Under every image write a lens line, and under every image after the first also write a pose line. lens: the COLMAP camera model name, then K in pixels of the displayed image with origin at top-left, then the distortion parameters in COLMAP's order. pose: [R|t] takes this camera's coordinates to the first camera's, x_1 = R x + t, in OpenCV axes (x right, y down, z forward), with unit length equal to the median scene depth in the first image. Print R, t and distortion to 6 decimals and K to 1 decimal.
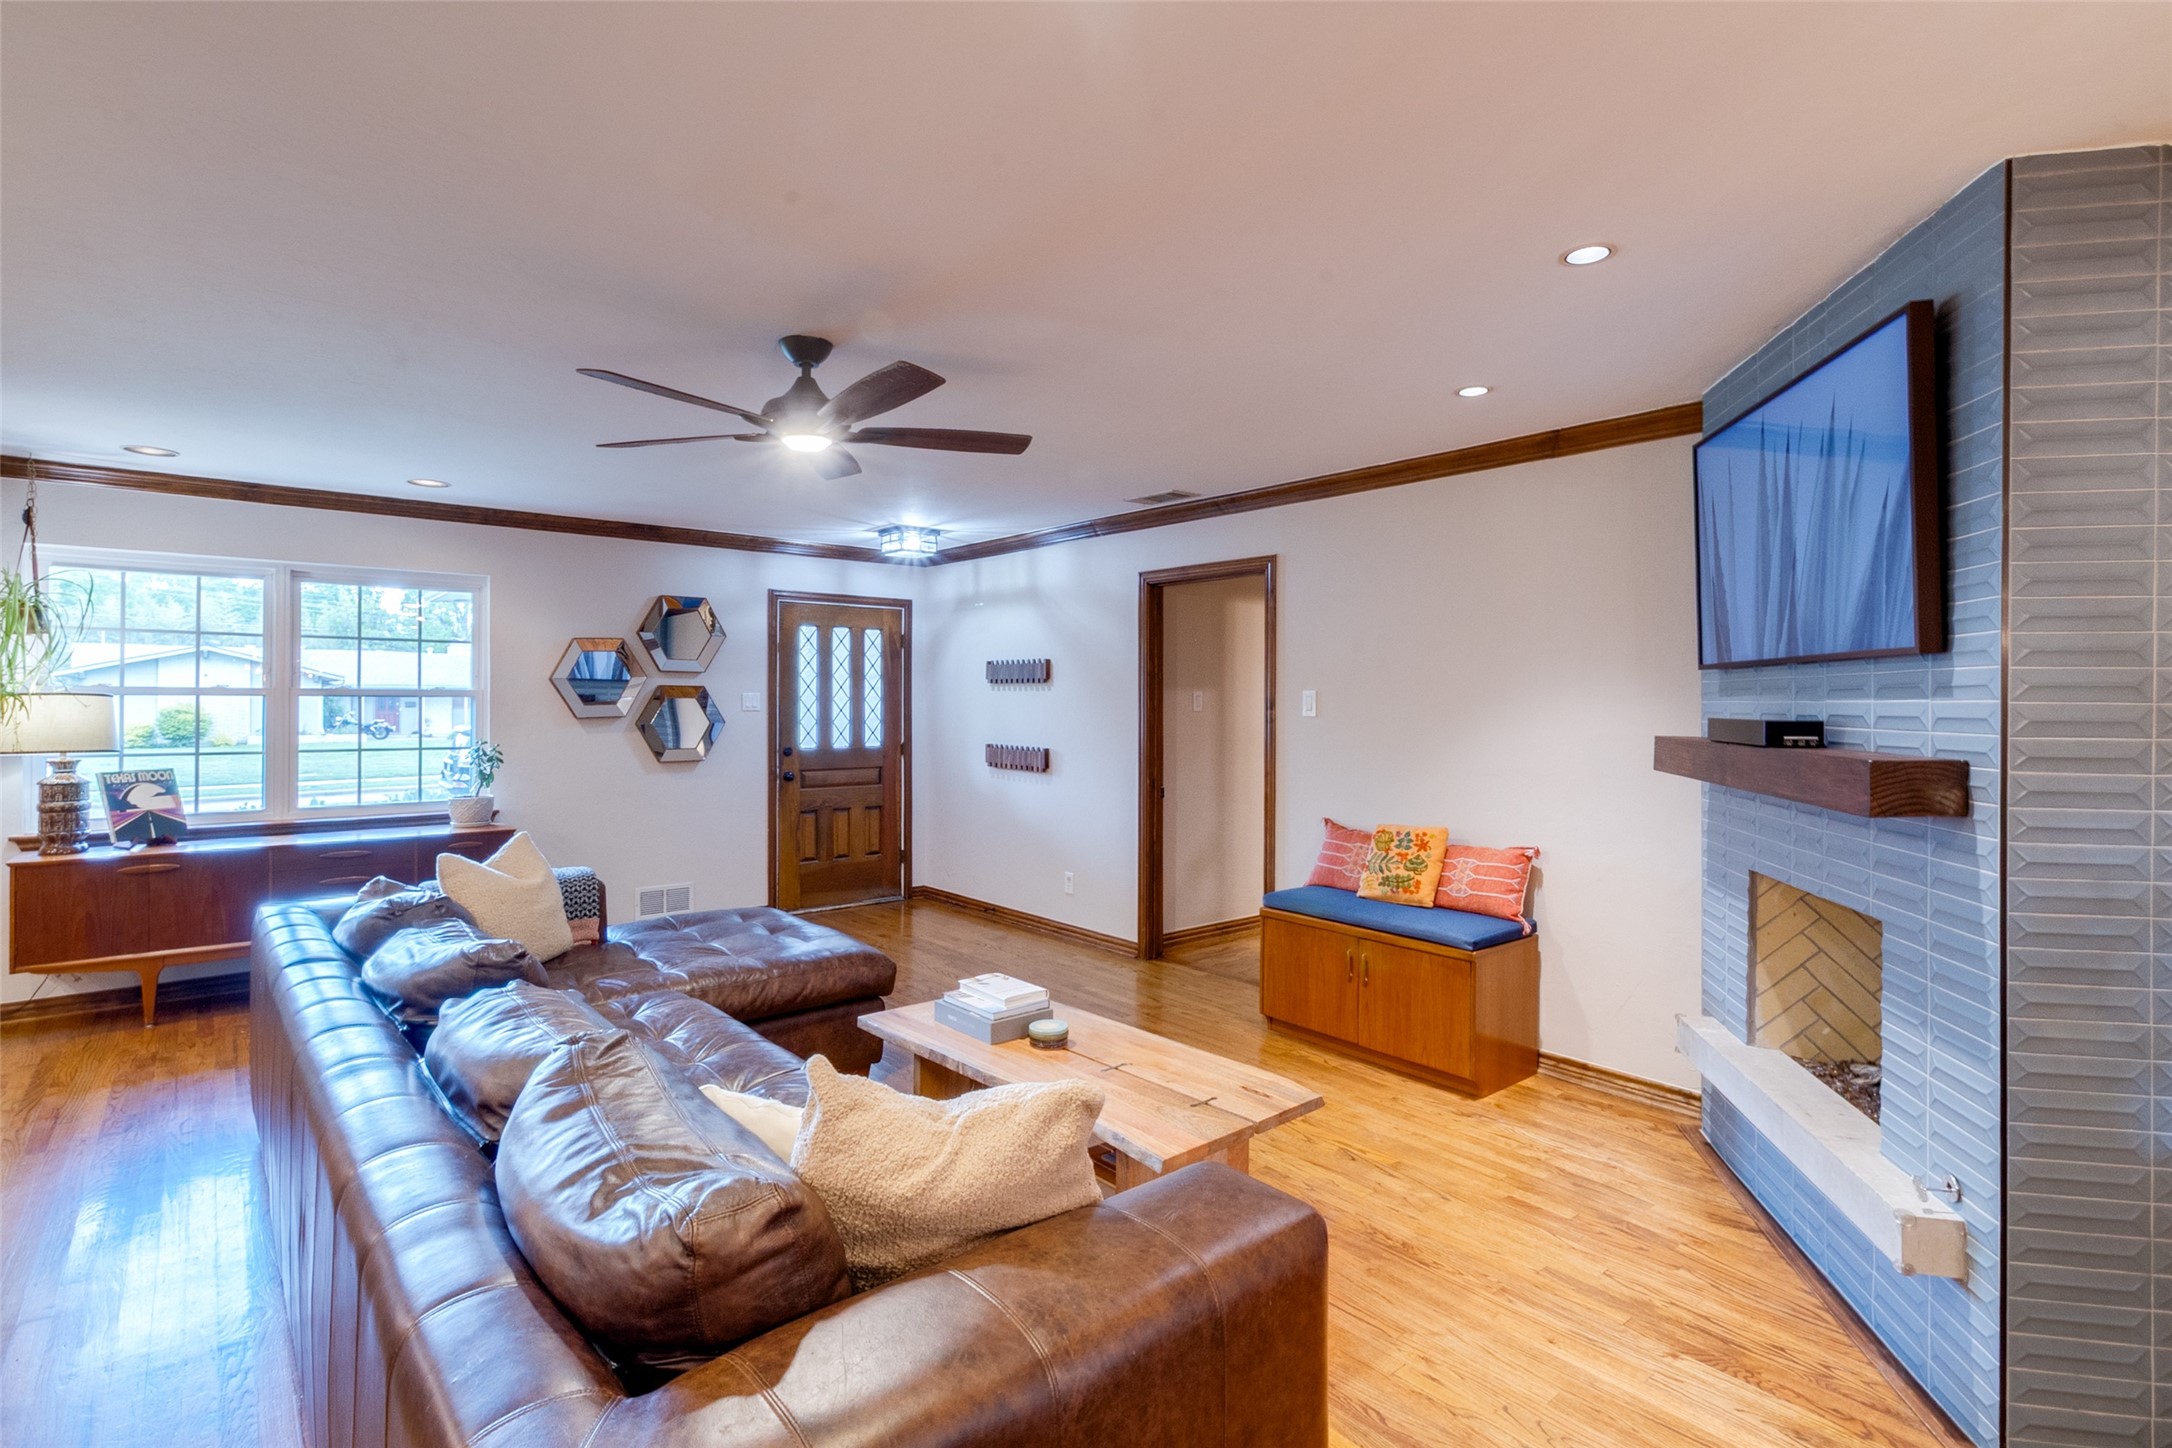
lens RADIAL K [[1056.1, 0, 1086.0], [0, 1056.1, 724.0], [0, 0, 1]] dist [-0.003598, -0.000799]
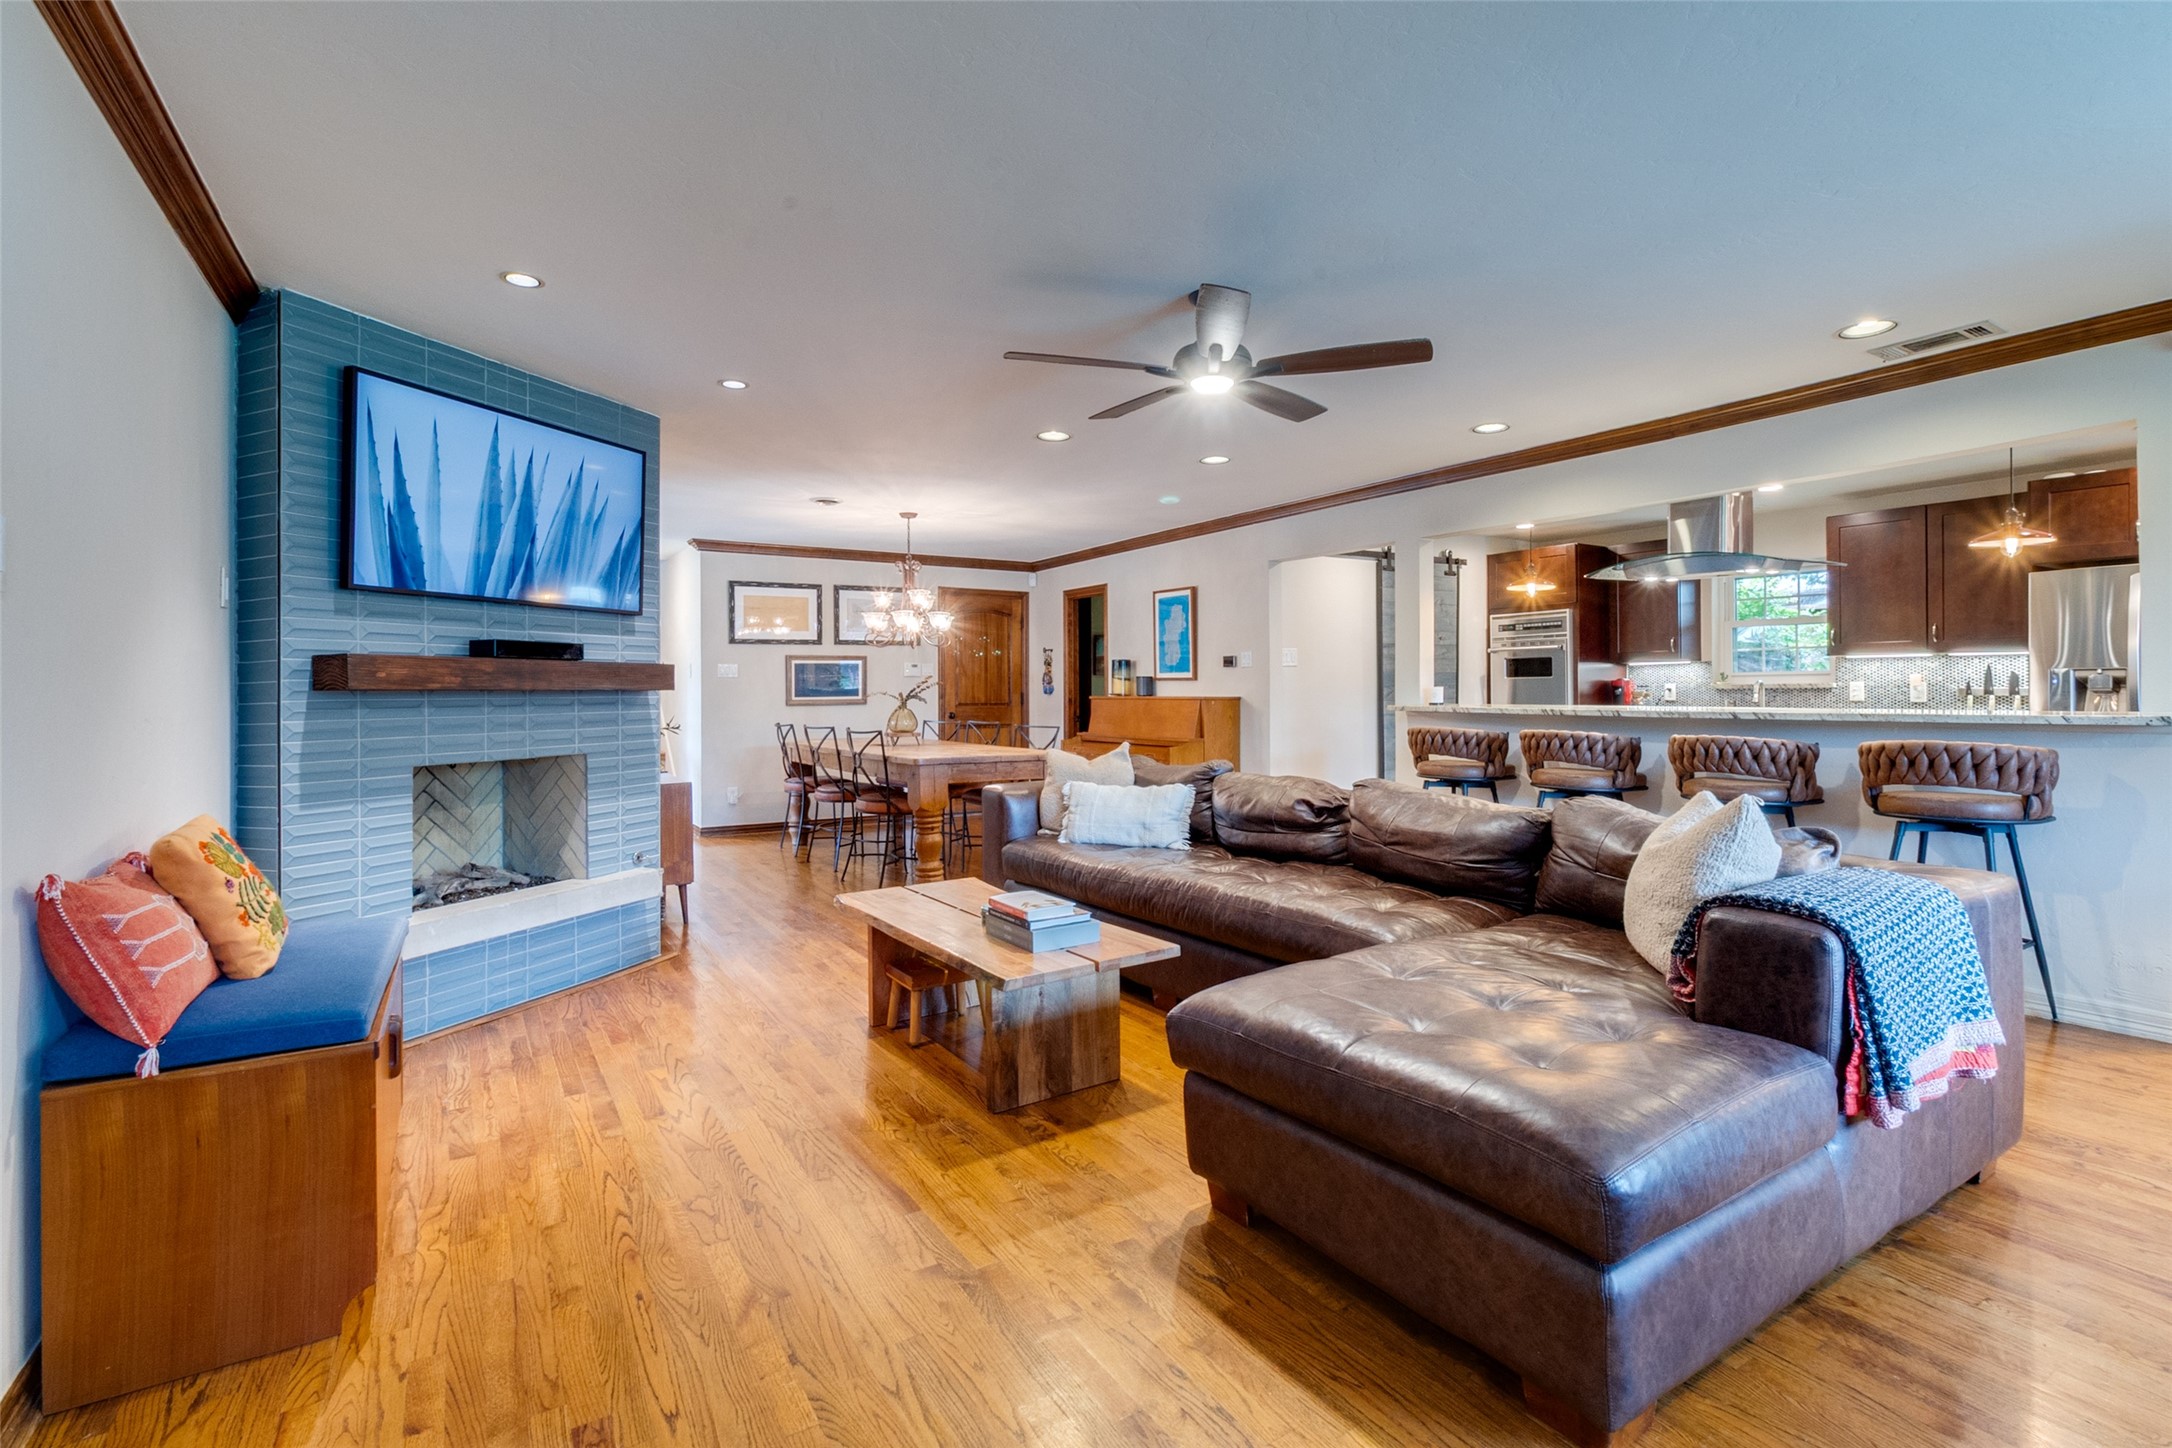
lens RADIAL K [[1006.9, 0, 1087.5], [0, 1006.9, 694.7], [0, 0, 1]] dist [-0.002296, -0.000578]
pose [[-0.990421, 0.000773, 0.138078, -0.177034], [0.004625, 0.999609, 0.027581, 0.019487], [-0.138003, 0.027955, -0.990037, 1.305125]]
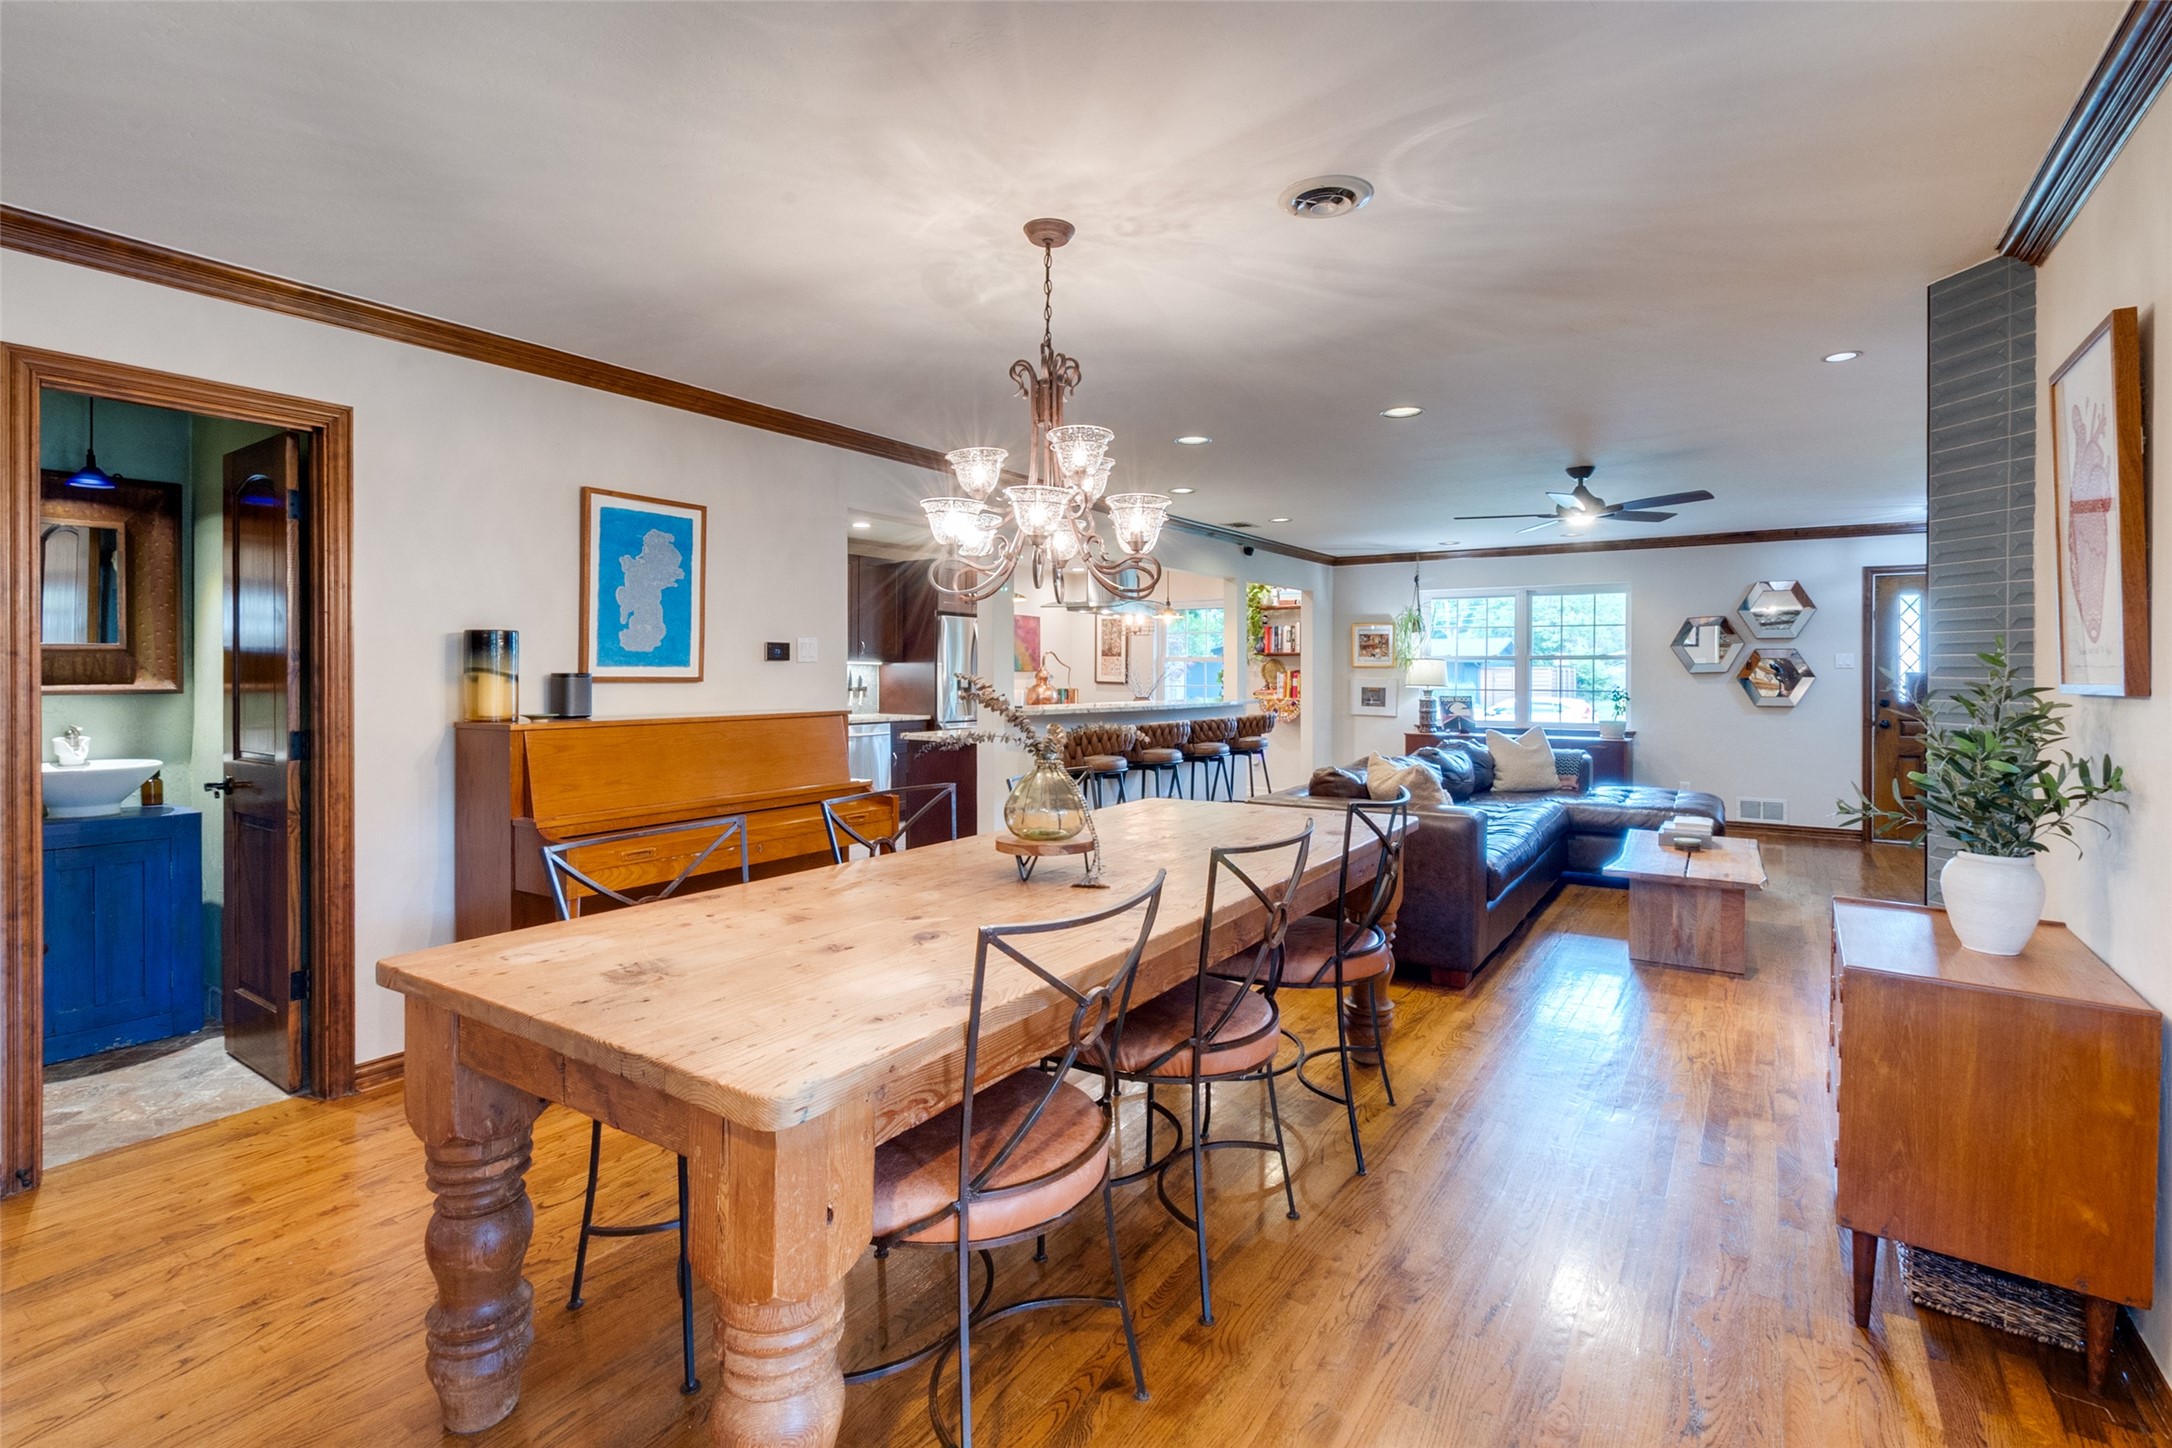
lens RADIAL K [[1006.9, 0, 1087.5], [0, 1006.9, 694.7], [0, 0, 1]] dist [-0.002296, -0.000578]
pose [[0.280197, 0.019068, -0.959753, 0.802015], [-0.023068, 0.999648, 0.013126, 0.033604], [0.959665, 0.018462, 0.280538, -0.244536]]
